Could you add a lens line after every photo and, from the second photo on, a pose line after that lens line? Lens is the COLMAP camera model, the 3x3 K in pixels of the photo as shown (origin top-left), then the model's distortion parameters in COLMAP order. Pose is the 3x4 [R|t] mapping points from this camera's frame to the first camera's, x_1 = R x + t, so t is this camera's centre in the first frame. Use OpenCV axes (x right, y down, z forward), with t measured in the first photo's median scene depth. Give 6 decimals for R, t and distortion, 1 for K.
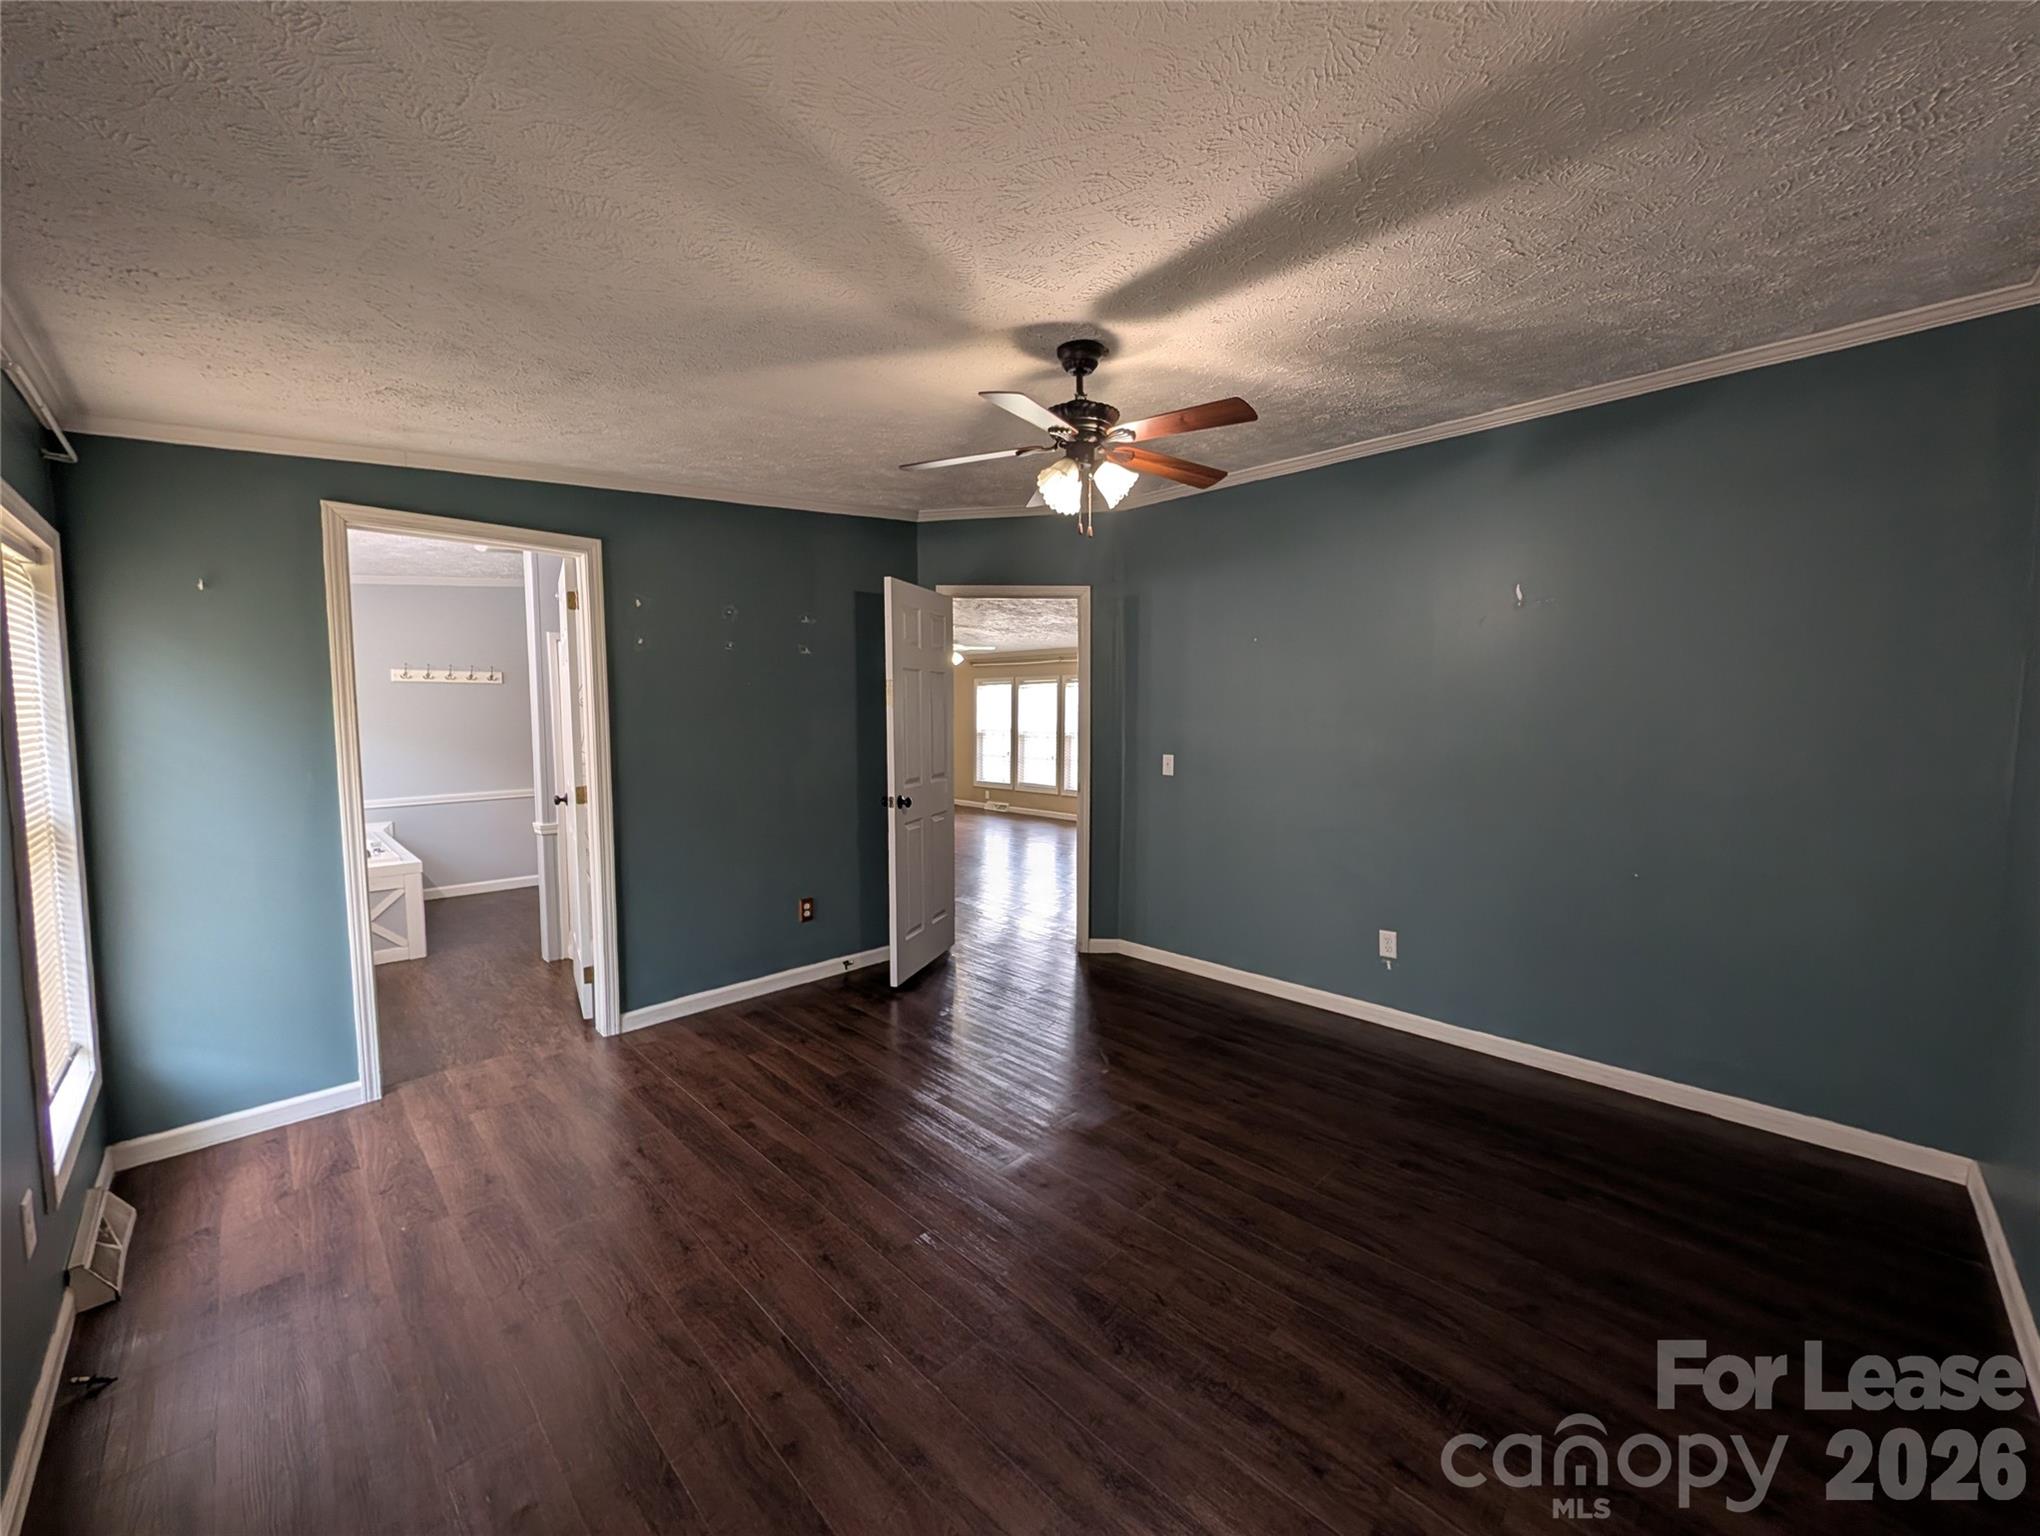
lens RADIAL K [[785.9, 0, 1020.1], [0, 785.9, 760.7], [0, 0, 1]] dist [0.004496, 0.000248]
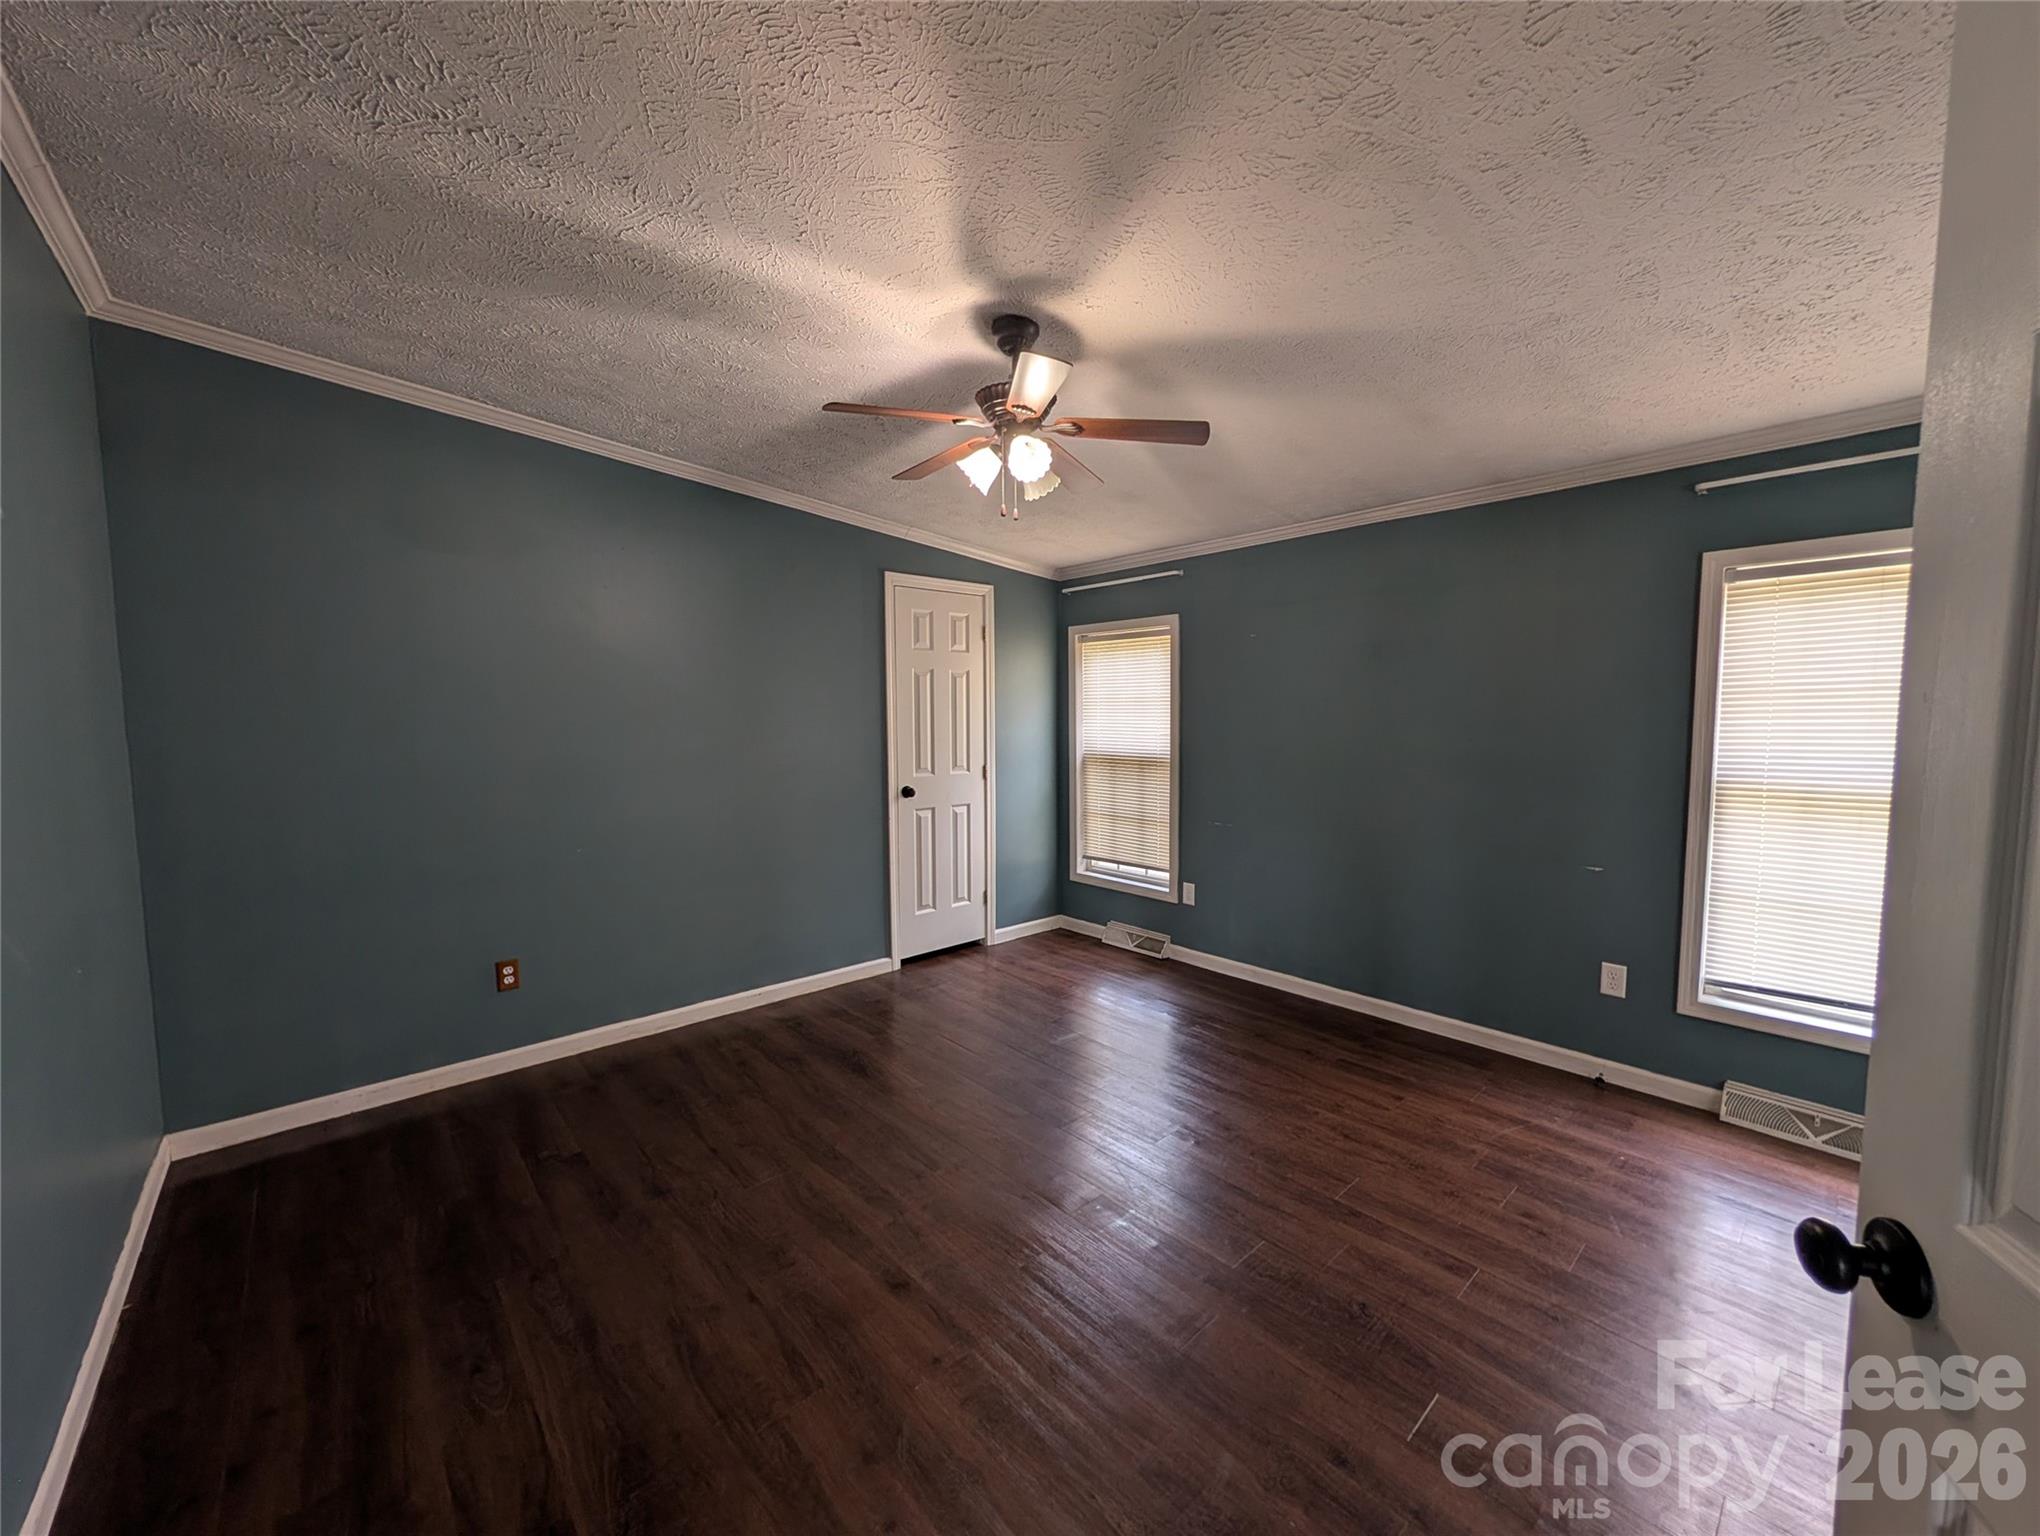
lens RADIAL K [[785.9, 0, 1030.8], [0, 785.9, 762.8], [0, 0, 1]] dist [0.004496, 0.000248]
pose [[-0.999118, 0.001673, 0.041950, 0.015885], [0.007558, 0.990047, 0.140532, -0.116547], [-0.041298, 0.140725, -0.989187, 1.829545]]
